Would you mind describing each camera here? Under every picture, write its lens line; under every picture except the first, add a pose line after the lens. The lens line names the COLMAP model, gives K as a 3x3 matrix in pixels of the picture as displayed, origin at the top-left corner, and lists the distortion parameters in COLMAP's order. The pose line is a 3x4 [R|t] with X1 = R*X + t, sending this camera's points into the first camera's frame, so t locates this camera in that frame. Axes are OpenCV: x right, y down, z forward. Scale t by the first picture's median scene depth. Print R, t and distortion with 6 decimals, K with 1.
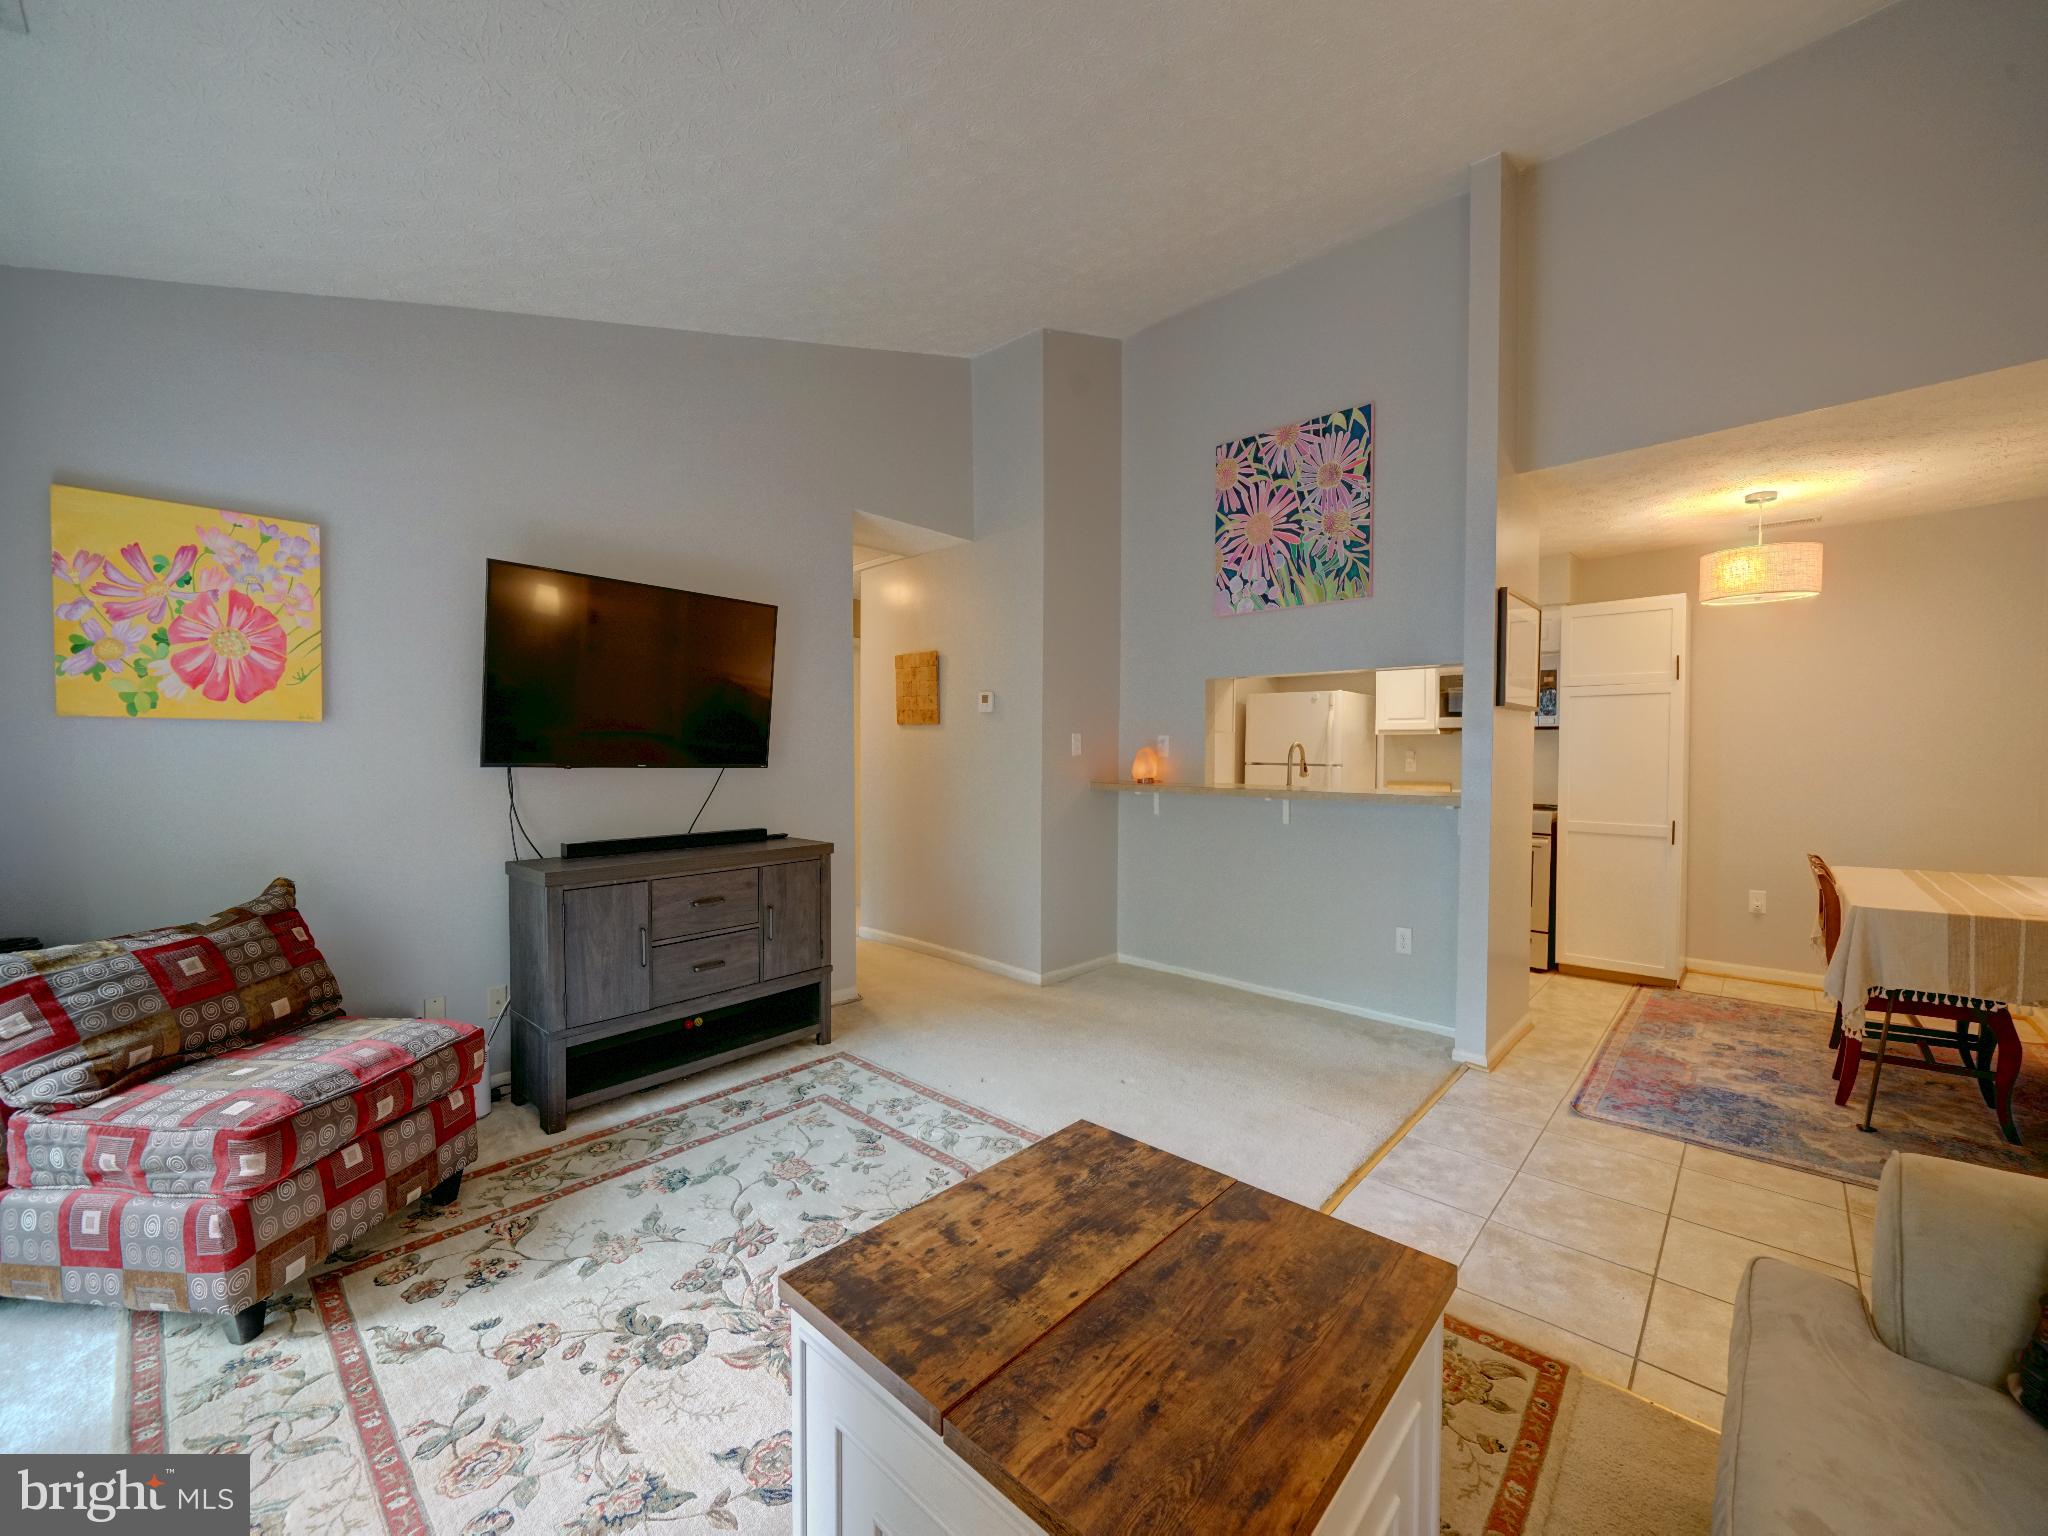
lens RADIAL K [[804.8, 0, 1004.8], [0, 804.8, 767.9], [0, 0, 1]] dist [-0.001907, 0.000041]
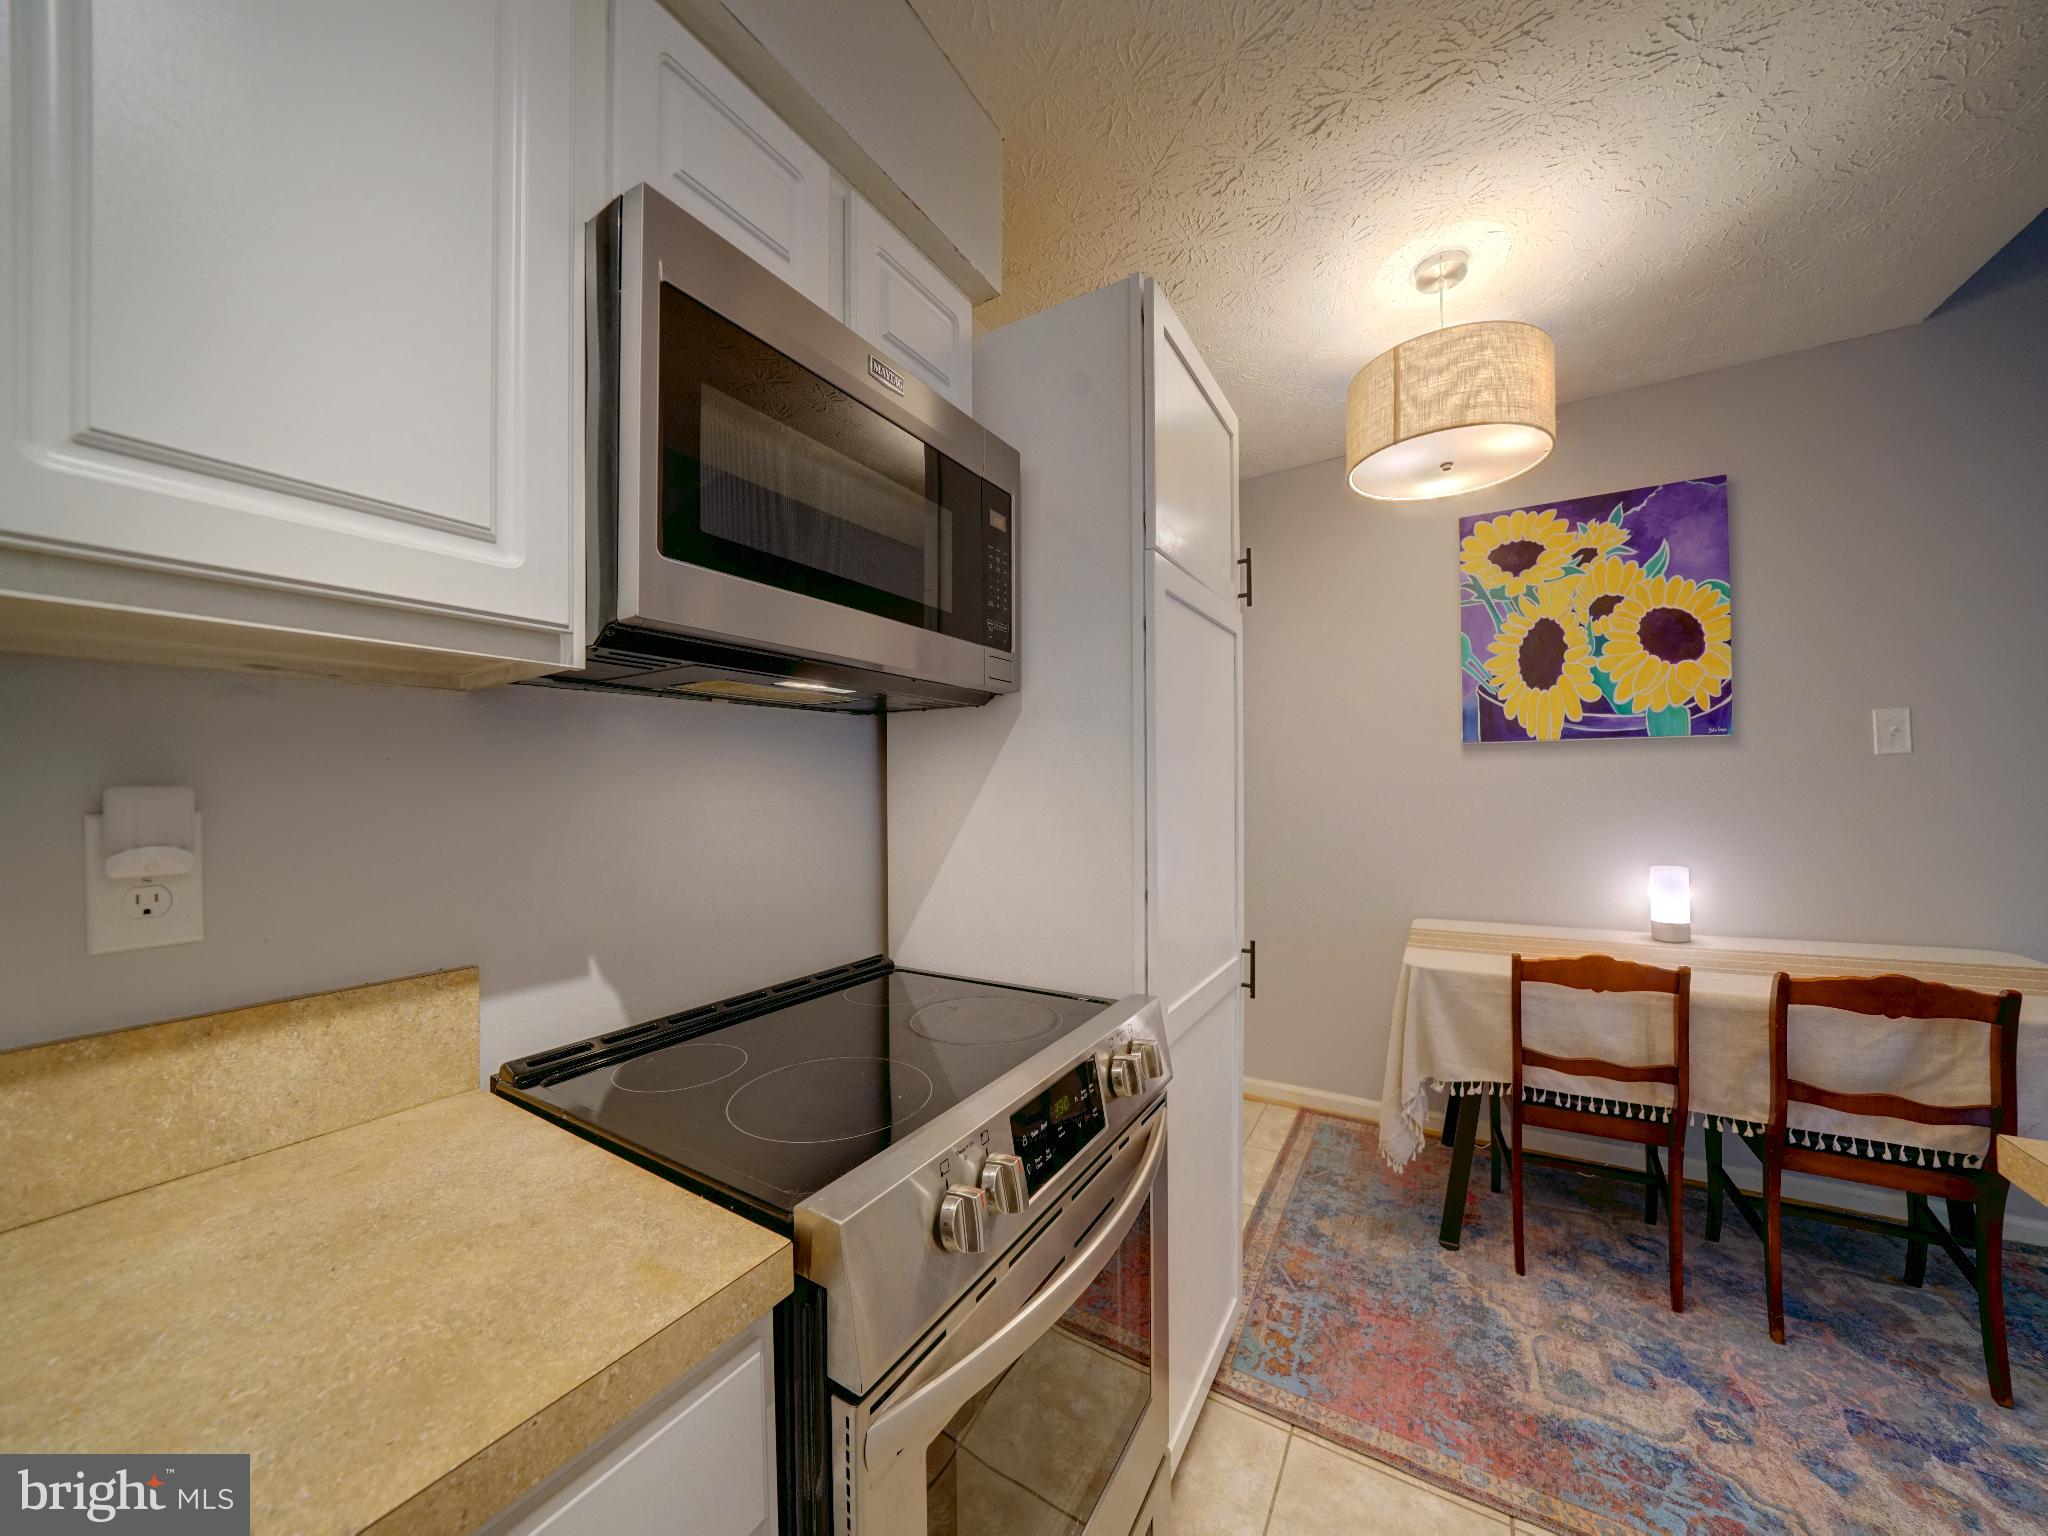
lens RADIAL K [[714.4, 0, 1014.5], [0, 714.4, 780.0], [0, 0, 1]] dist [-0.019085, 0.000174]
pose [[-0.210420, 0.013556, 0.977517, 0.550467], [0.043079, 0.999061, -0.004581, -0.023701], [-0.976661, 0.041147, -0.210807, 1.332003]]
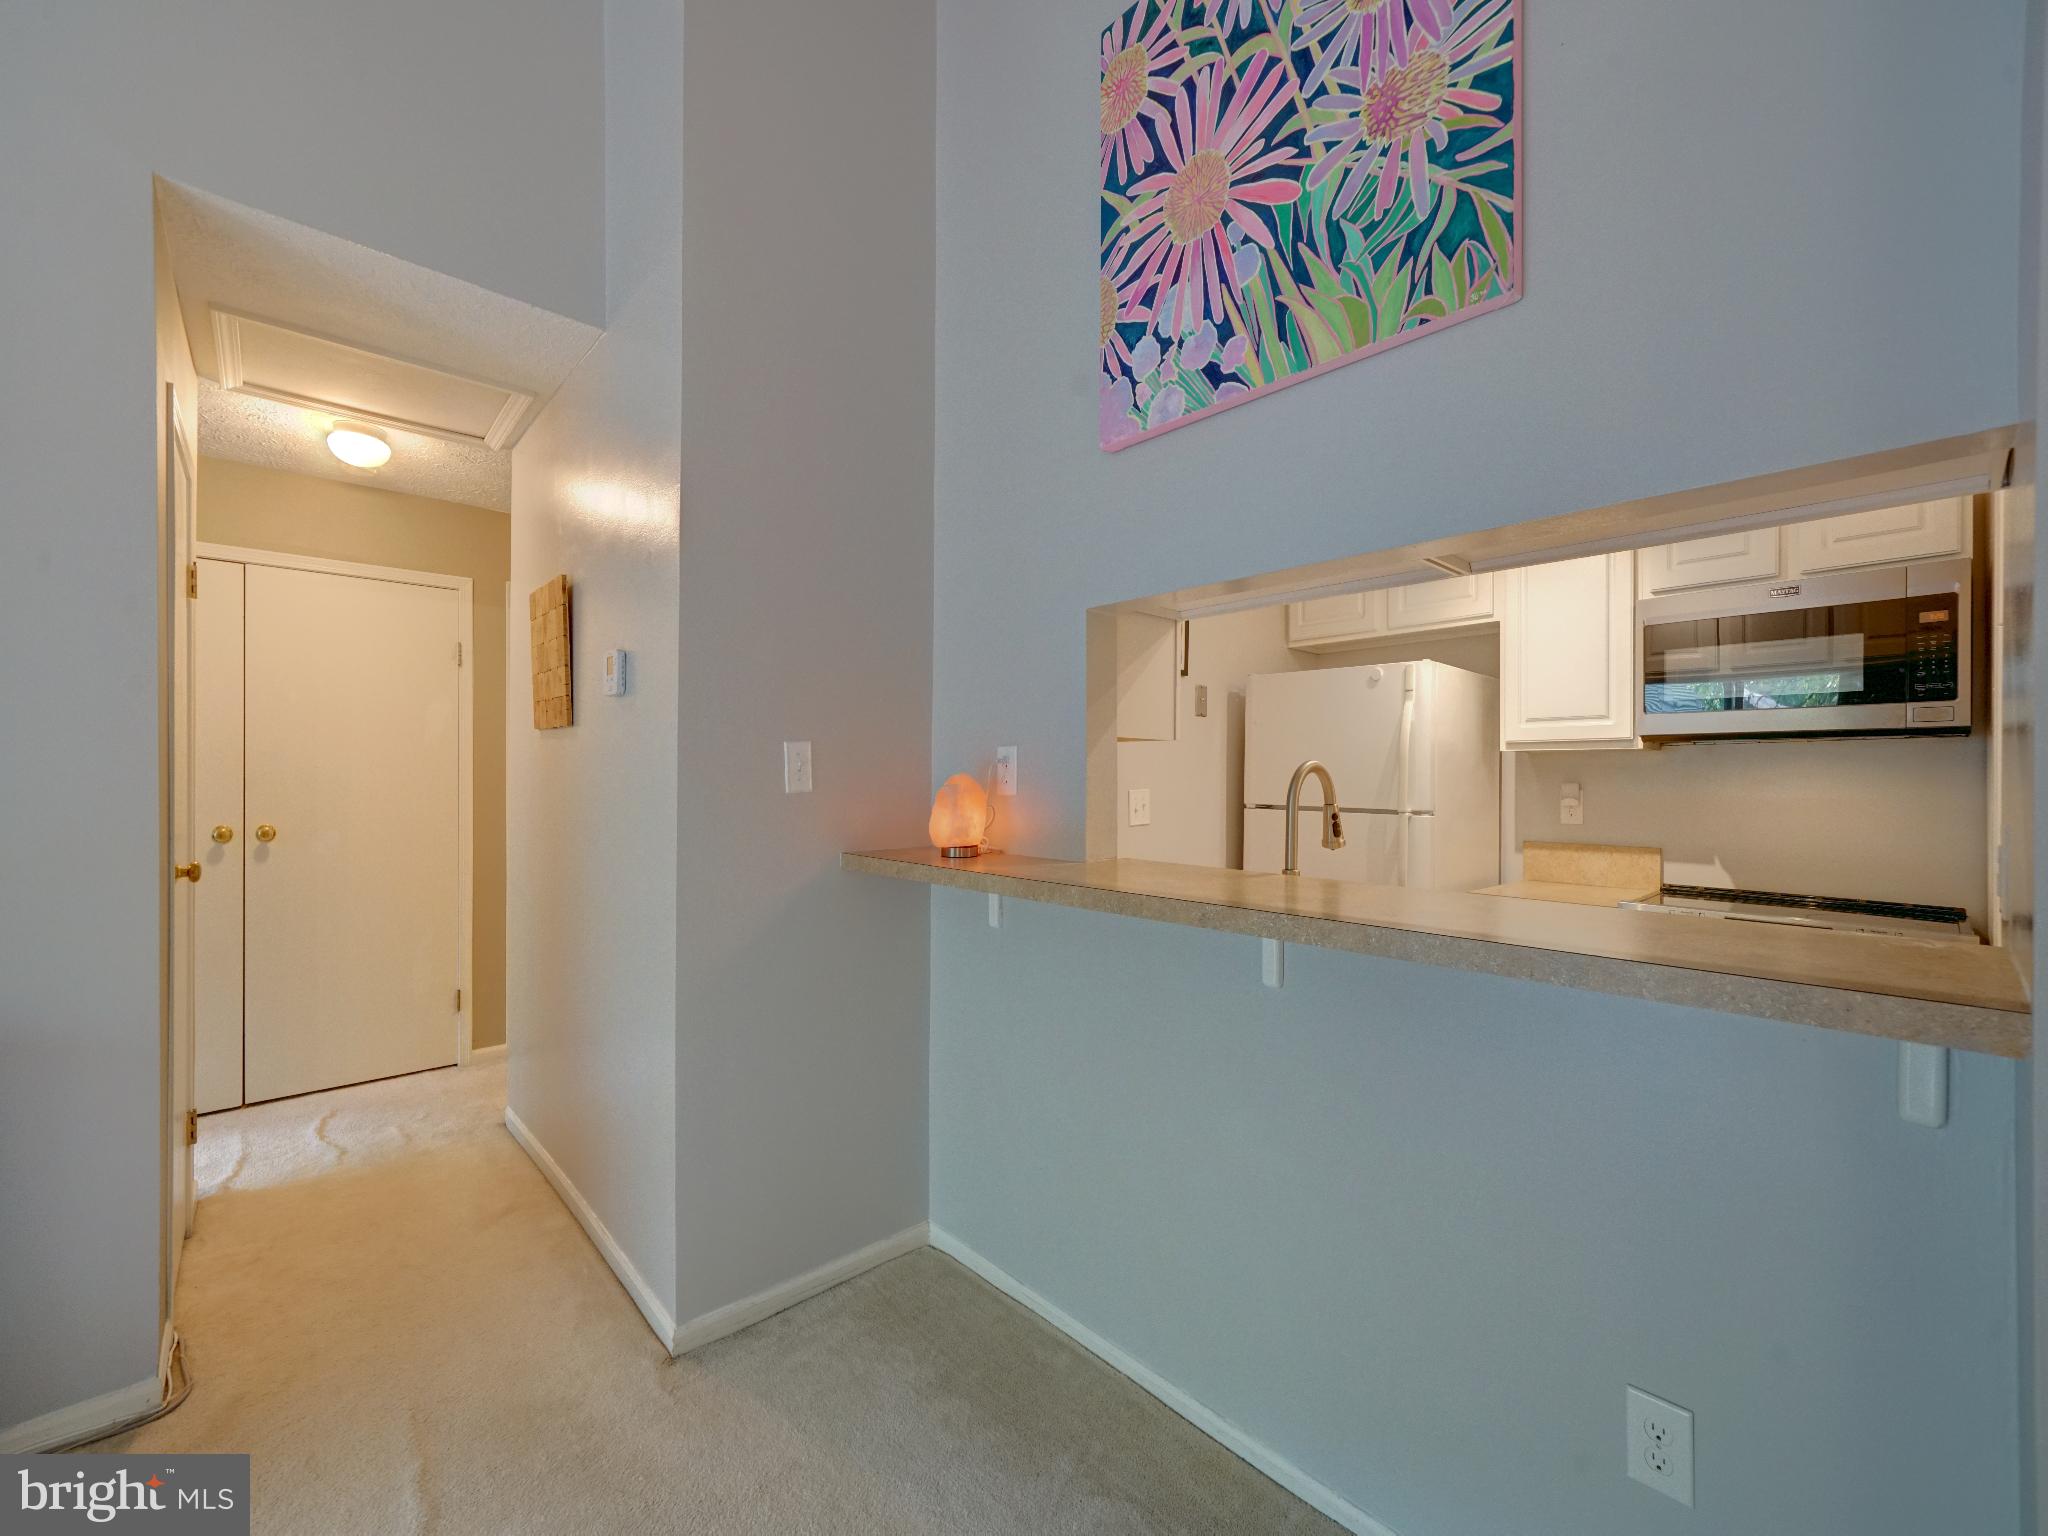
lens RADIAL K [[837.3, 0, 1005.8], [0, 837.3, 774.0], [0, 0, 1]] dist [-0.003750, 0.003240]
pose [[0.997076, 0.002484, -0.076372, 0.280504], [-0.004780, 0.999542, -0.029886, -0.014332], [0.076263, 0.030164, 0.996631, 0.664570]]
